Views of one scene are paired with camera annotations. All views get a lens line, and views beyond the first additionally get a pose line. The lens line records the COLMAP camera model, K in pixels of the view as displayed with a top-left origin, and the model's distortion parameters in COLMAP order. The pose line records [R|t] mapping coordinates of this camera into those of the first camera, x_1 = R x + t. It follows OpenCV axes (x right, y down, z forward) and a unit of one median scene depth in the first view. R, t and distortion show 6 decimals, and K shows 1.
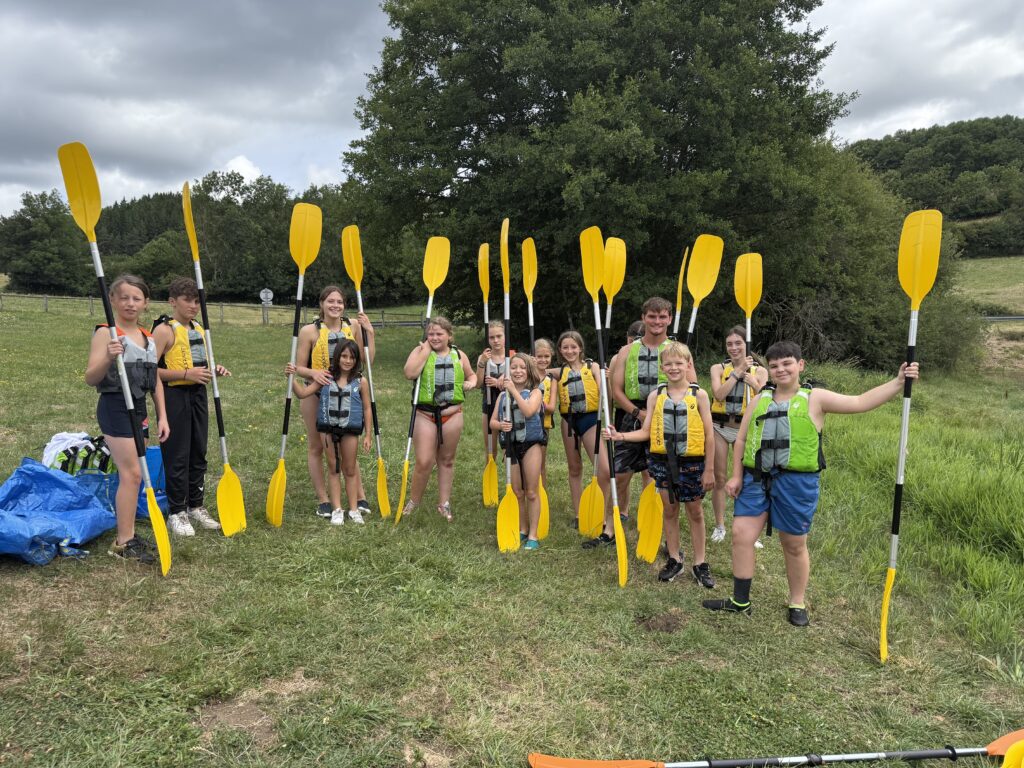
lens RADIAL K [[717.3, 0, 519.1], [0, 717.3, 385.5], [0, 0, 1]] dist [0.011948, -0.021749]
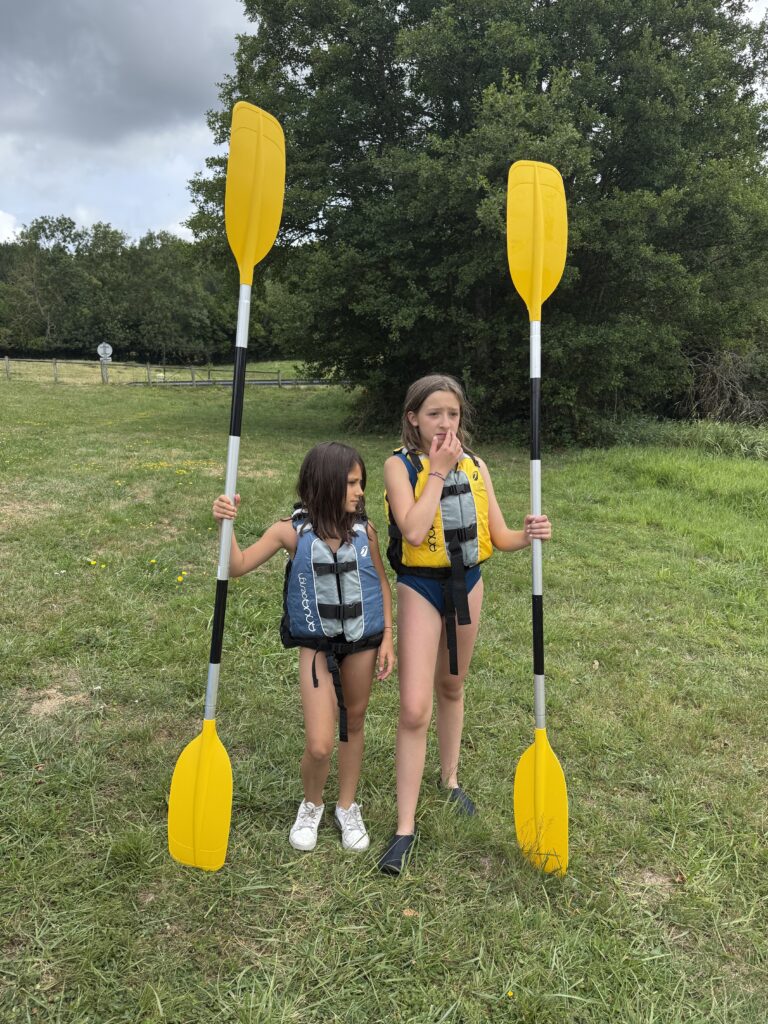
lens RADIAL K [[717.3, 0, 378.6], [0, 717.3, 512.0], [0, 0, 1]] dist [0.011948, -0.021749]
pose [[0.999757, -0.006122, 0.021161, -0.186773], [0.004114, 0.995597, 0.093642, -0.042023], [-0.021641, -0.093532, 0.995381, 0.473047]]
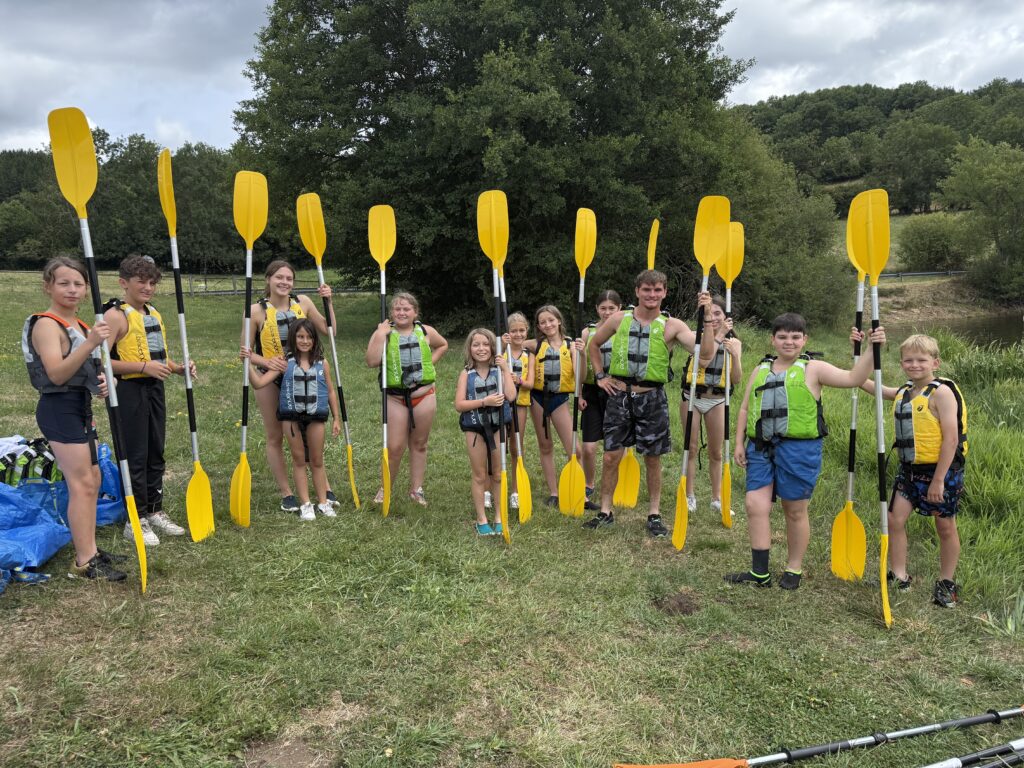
lens RADIAL K [[717.3, 0, 513.7], [0, 717.3, 378.1], [0, 0, 1]] dist [0.011948, -0.021749]
pose [[0.989685, -0.034007, 0.139168, -0.099587], [0.028323, 0.998690, 0.042624, -0.018978], [-0.140436, -0.038243, 0.989351, 0.042186]]
